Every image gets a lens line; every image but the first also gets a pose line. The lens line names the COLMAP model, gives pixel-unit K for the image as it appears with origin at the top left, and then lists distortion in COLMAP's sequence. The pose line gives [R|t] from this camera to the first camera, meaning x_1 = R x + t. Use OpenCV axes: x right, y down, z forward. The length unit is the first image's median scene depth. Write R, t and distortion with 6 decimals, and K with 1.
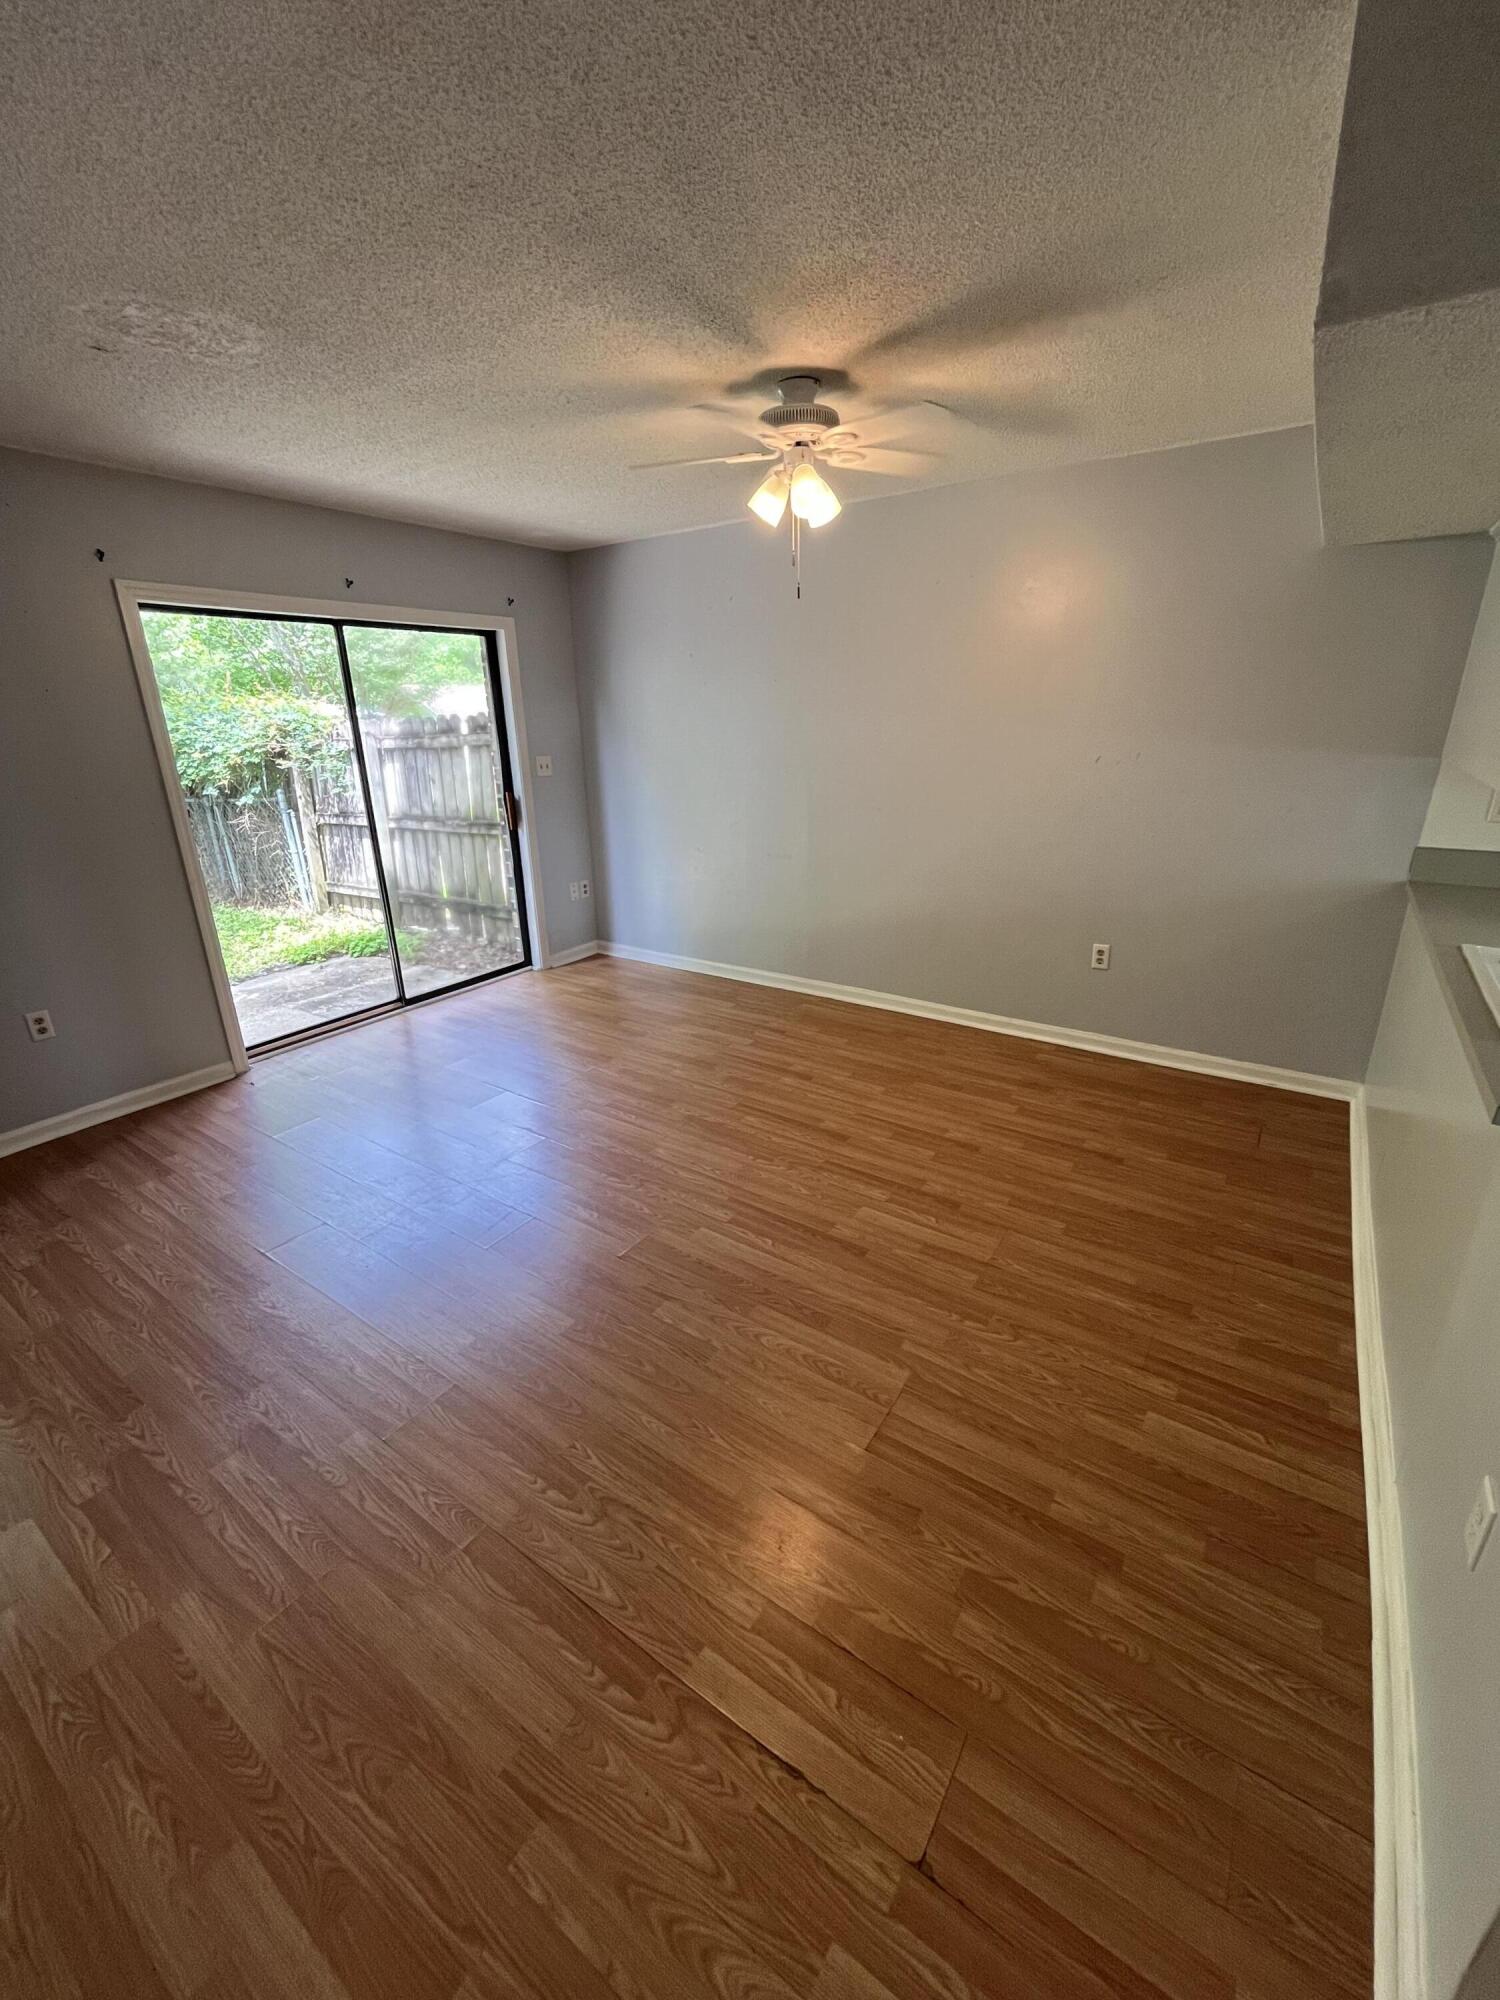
lens RADIAL K [[792.8, 0, 745.8], [0, 792.8, 997.0], [0, 0, 1]] dist [-0.001242, -0.000053]
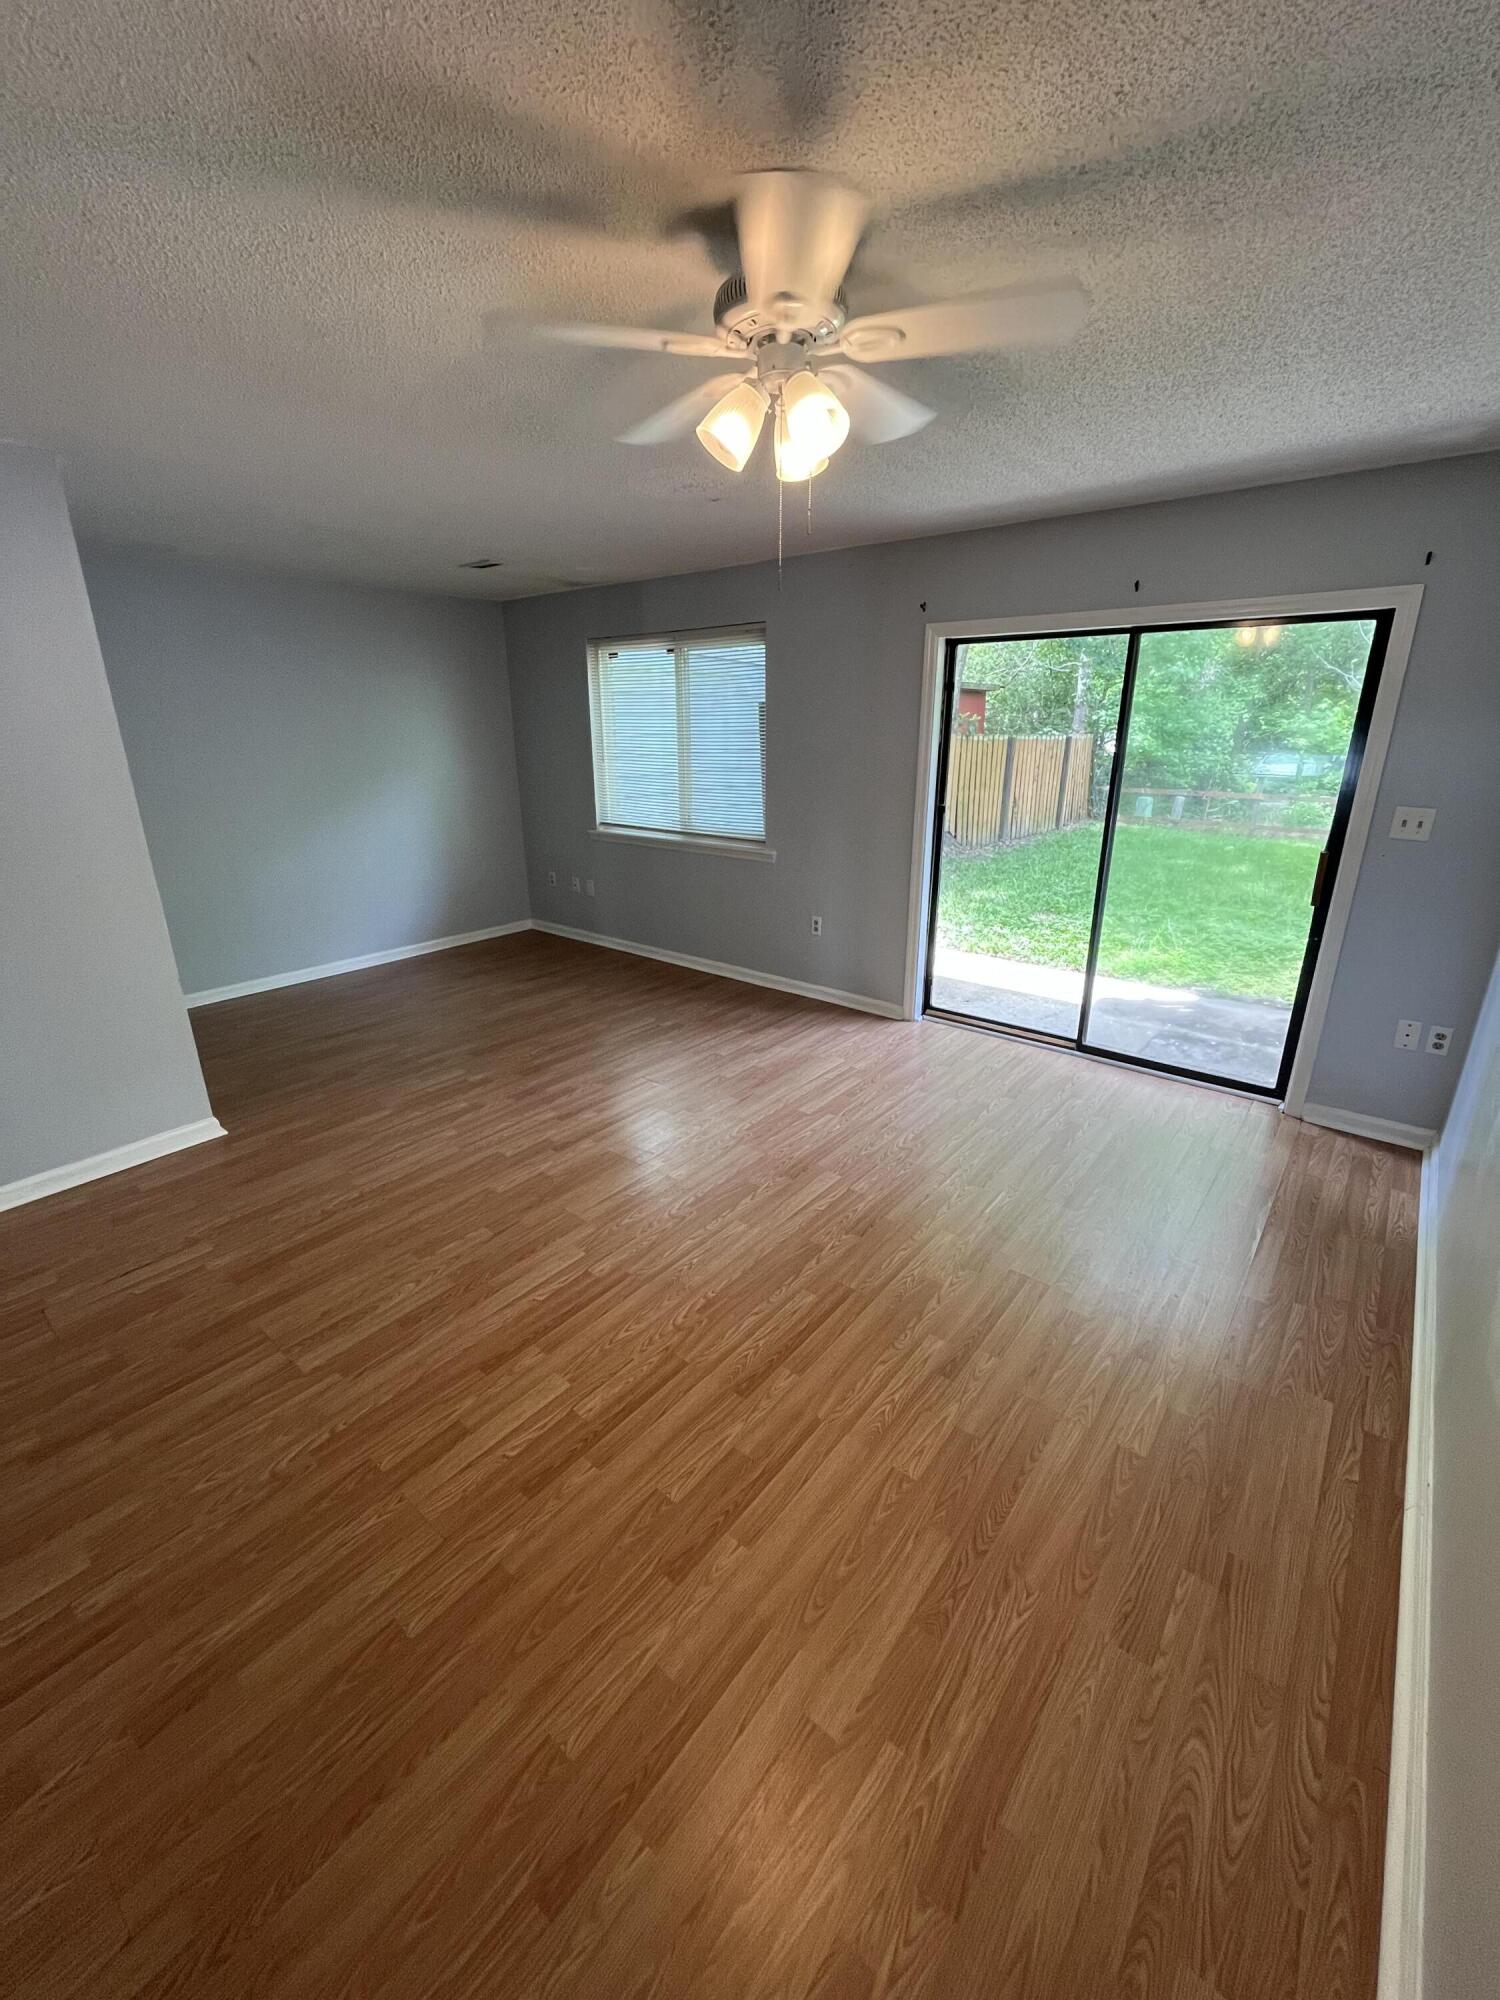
lens RADIAL K [[810.2, 0, 755.7], [0, 810.2, 992.2], [0, 0, 1]] dist [-0.002645, 0.000053]
pose [[-0.073939, 0.338503, -0.938056, 0.602783], [-0.333493, 0.878084, 0.343148, -0.329482], [0.939849, 0.338207, 0.047963, 0.801799]]
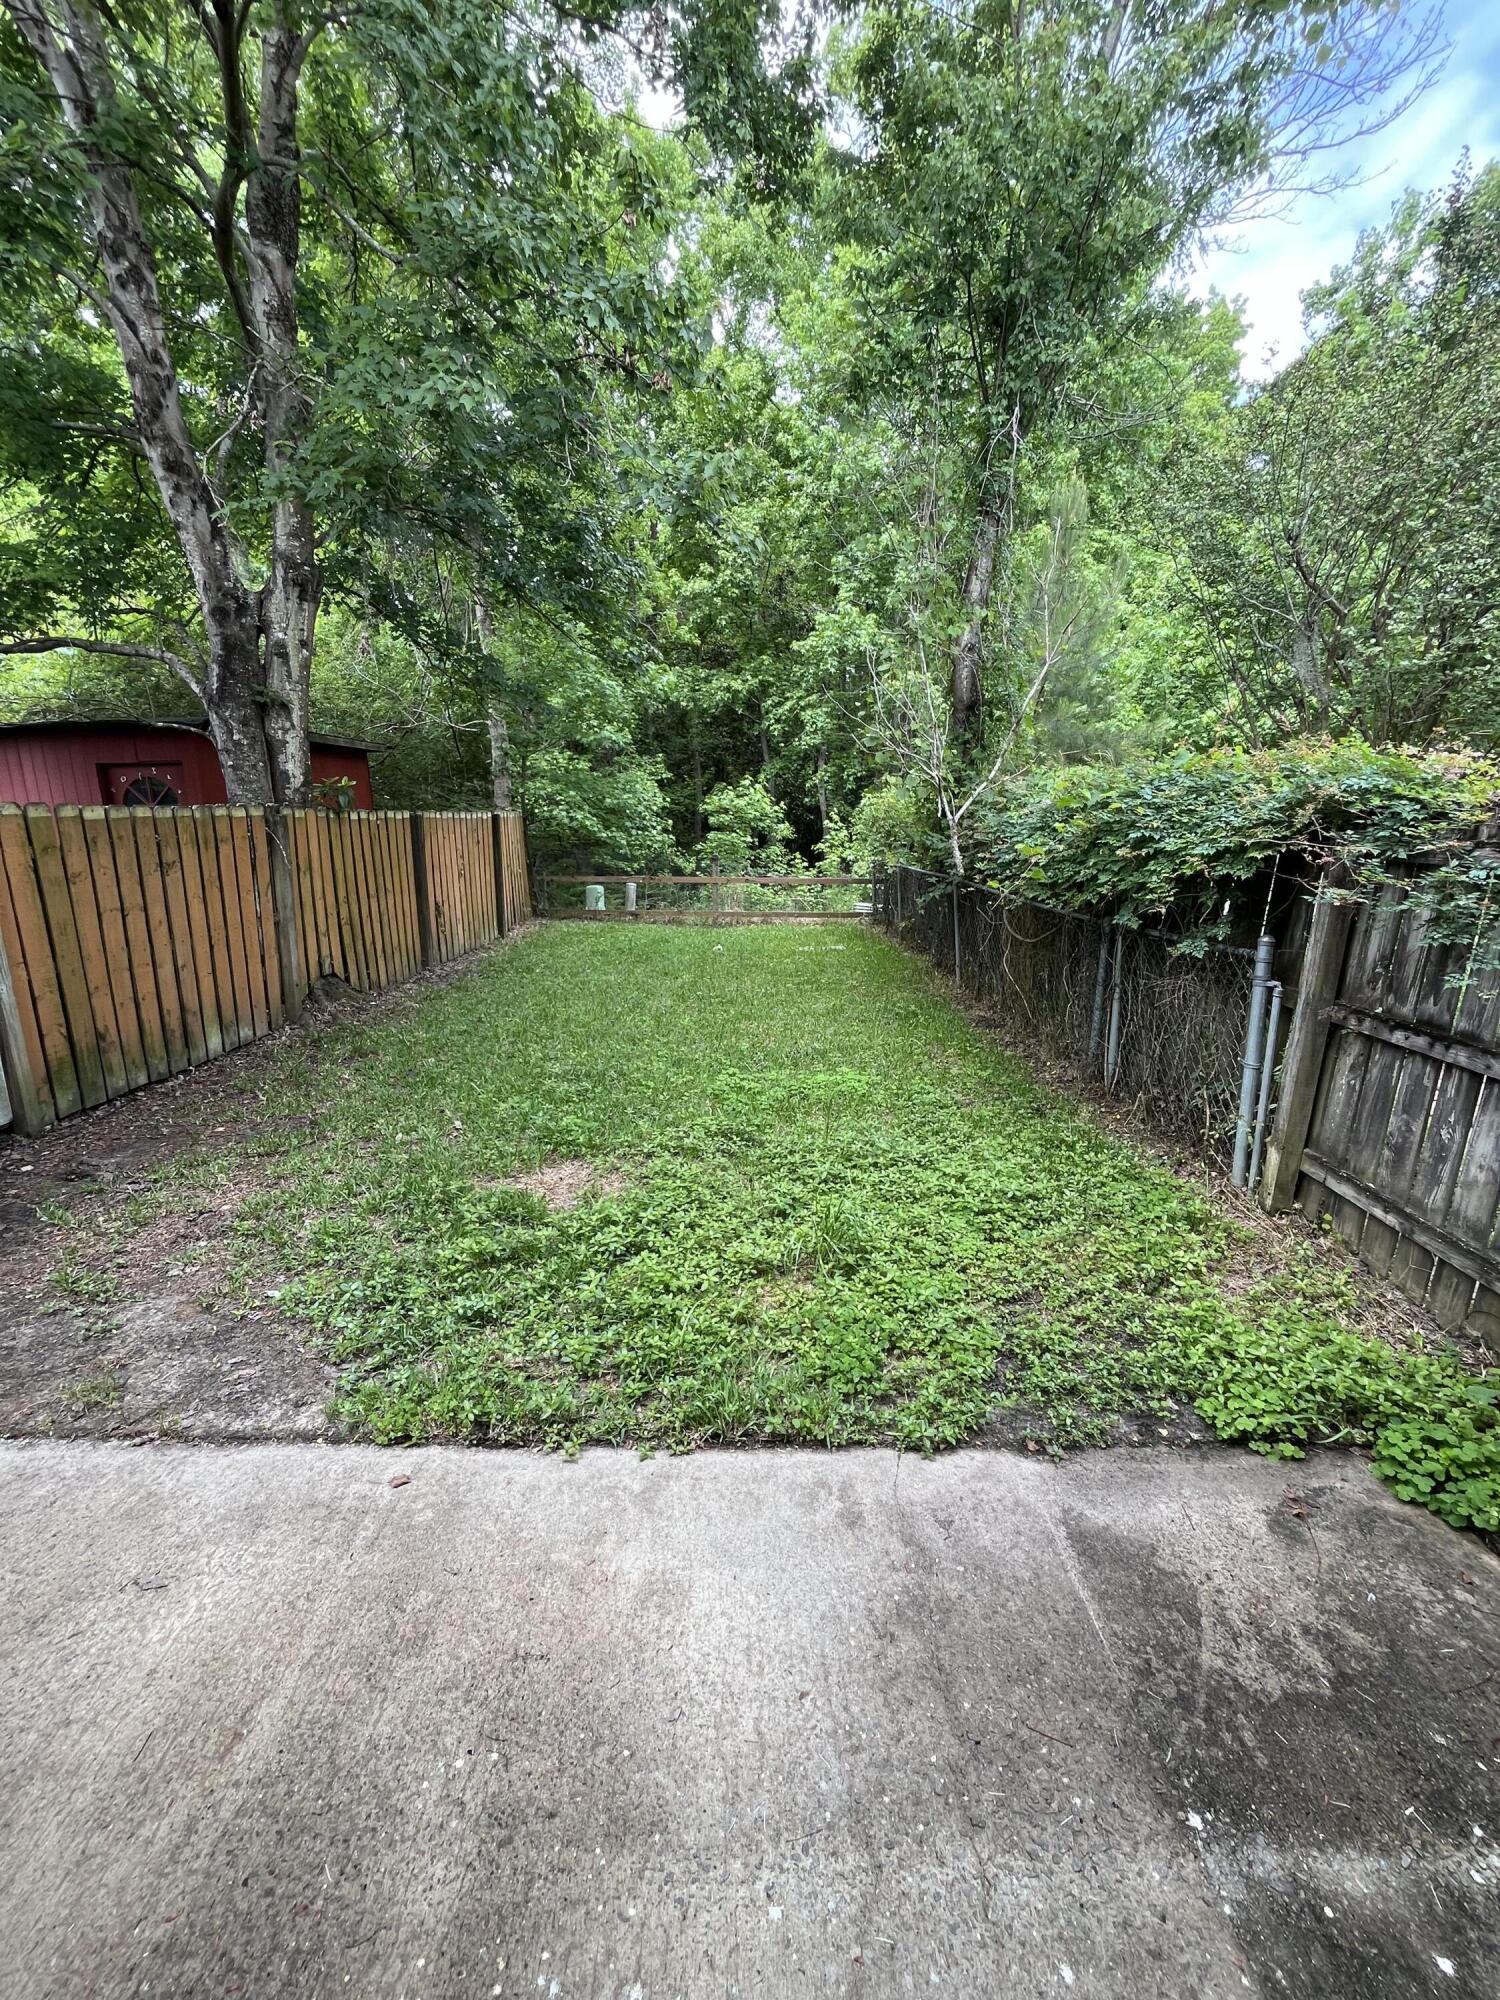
lens RADIAL K [[810.2, 0, 755.7], [0, 810.2, 992.2], [0, 0, 1]] dist [-0.002645, 0.000053]
pose [[0.571190, 0.212110, -0.792938, -0.870456], [-0.295359, 0.954438, 0.042551, -0.375503], [0.765836, 0.209897, 0.607814, 1.134448]]
